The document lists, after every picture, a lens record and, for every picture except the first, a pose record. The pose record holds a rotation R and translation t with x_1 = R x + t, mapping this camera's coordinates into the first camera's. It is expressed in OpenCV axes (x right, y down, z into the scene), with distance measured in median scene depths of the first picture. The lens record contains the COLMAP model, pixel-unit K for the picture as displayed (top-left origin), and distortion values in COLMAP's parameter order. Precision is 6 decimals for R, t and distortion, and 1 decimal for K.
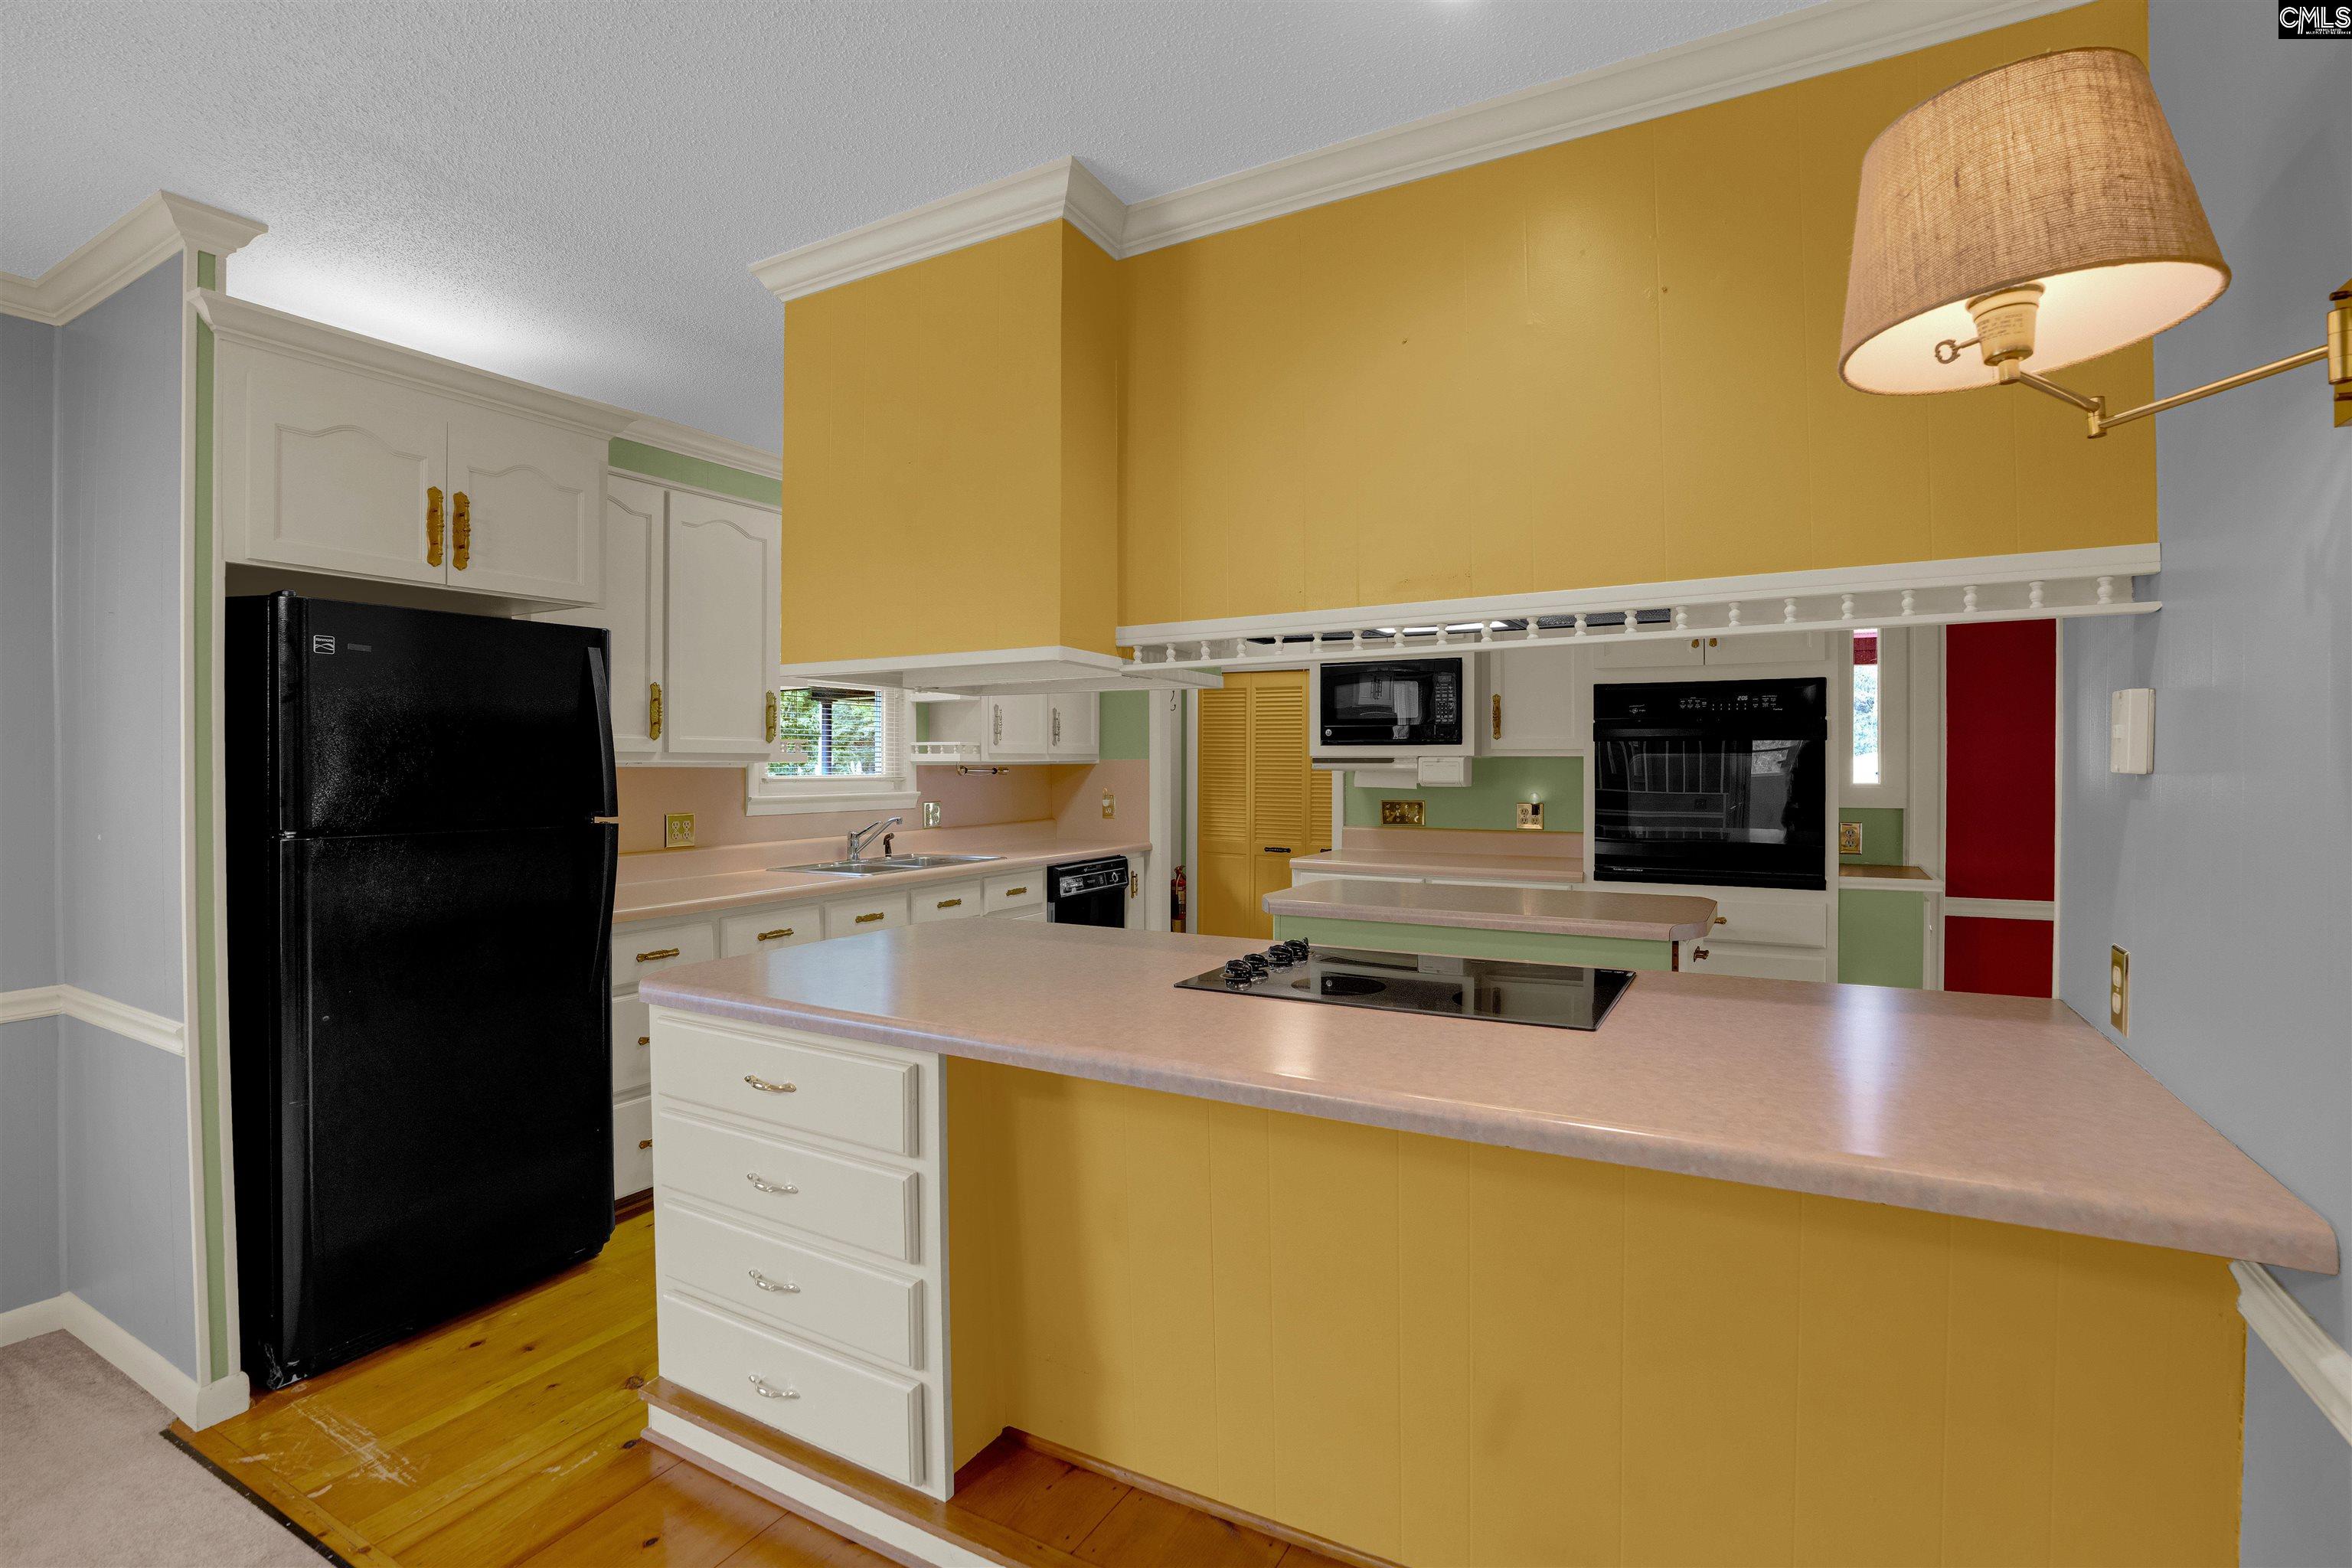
lens RADIAL K [[1091.7, 0, 1176.0], [0, 1091.7, 784.0], [0, 0, 1]] dist [-0.027471, 0.000555]
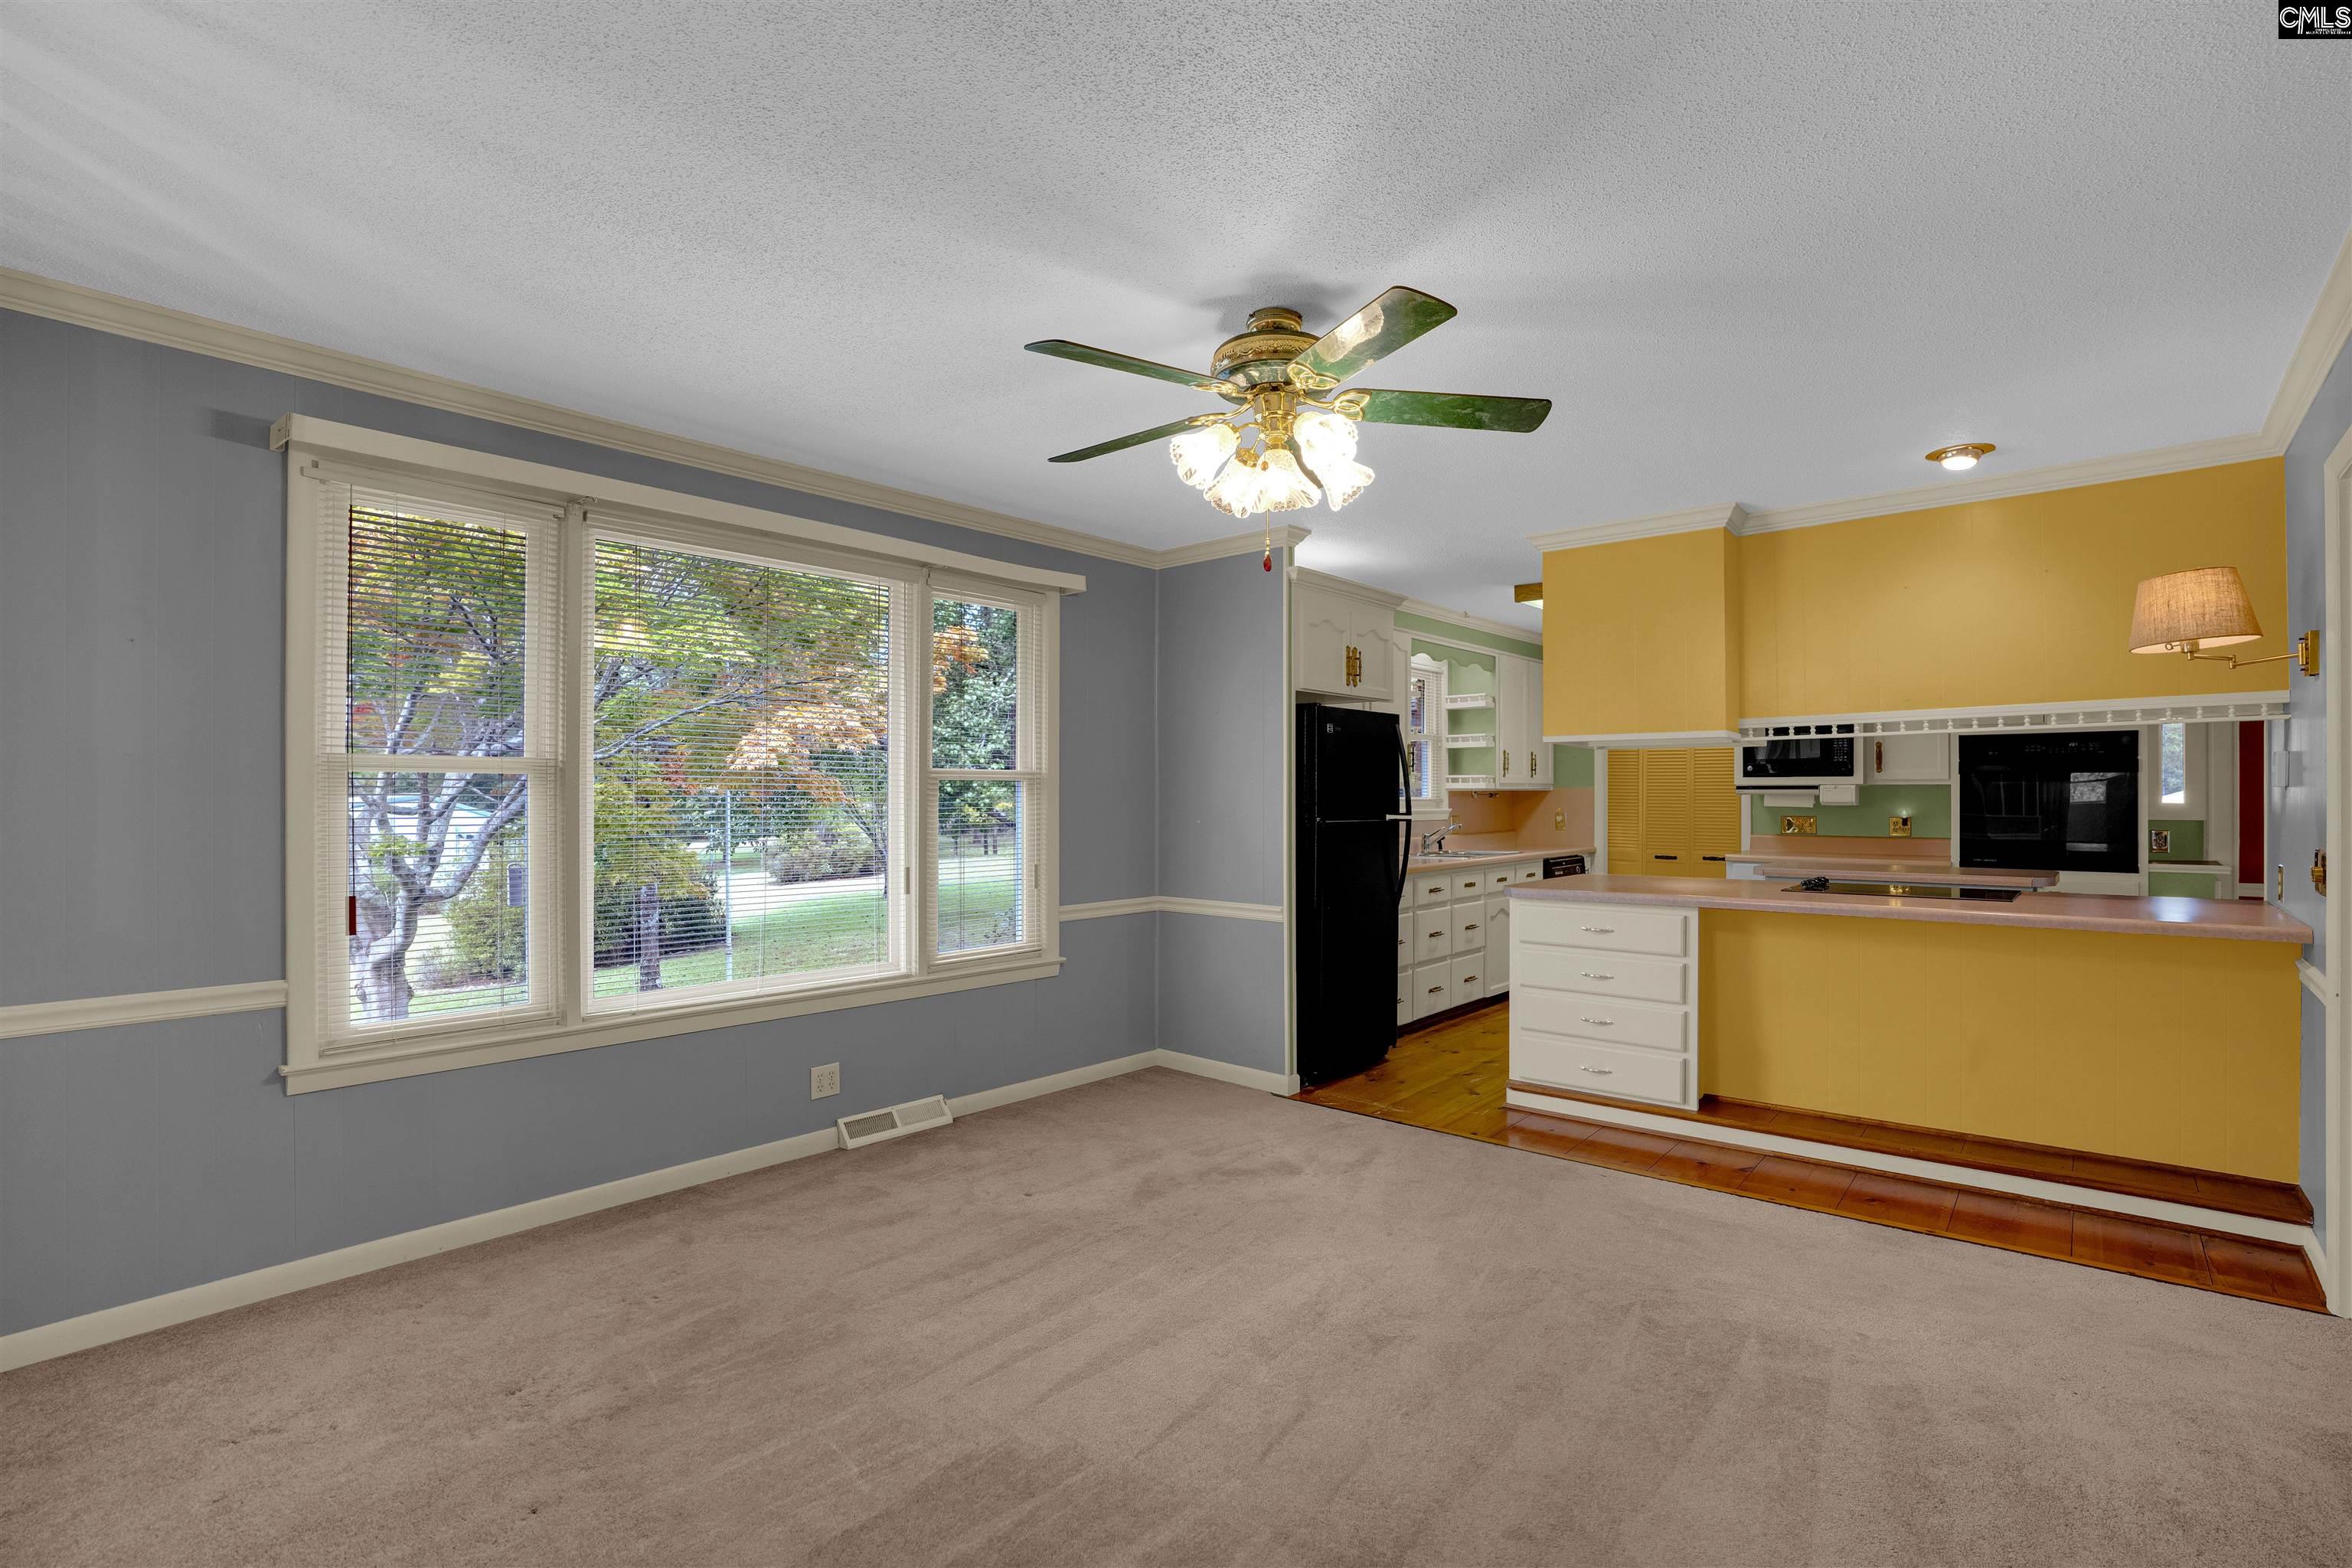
lens RADIAL K [[1148.7, 0, 1183.4], [0, 1148.7, 799.4], [0, 0, 1]] dist [-0.002776, -0.000076]
pose [[0.986989, 0.002205, -0.160772, -0.446000], [-0.004955, 0.999848, -0.016706, 0.029190], [0.160710, 0.017285, 0.986850, -0.779267]]
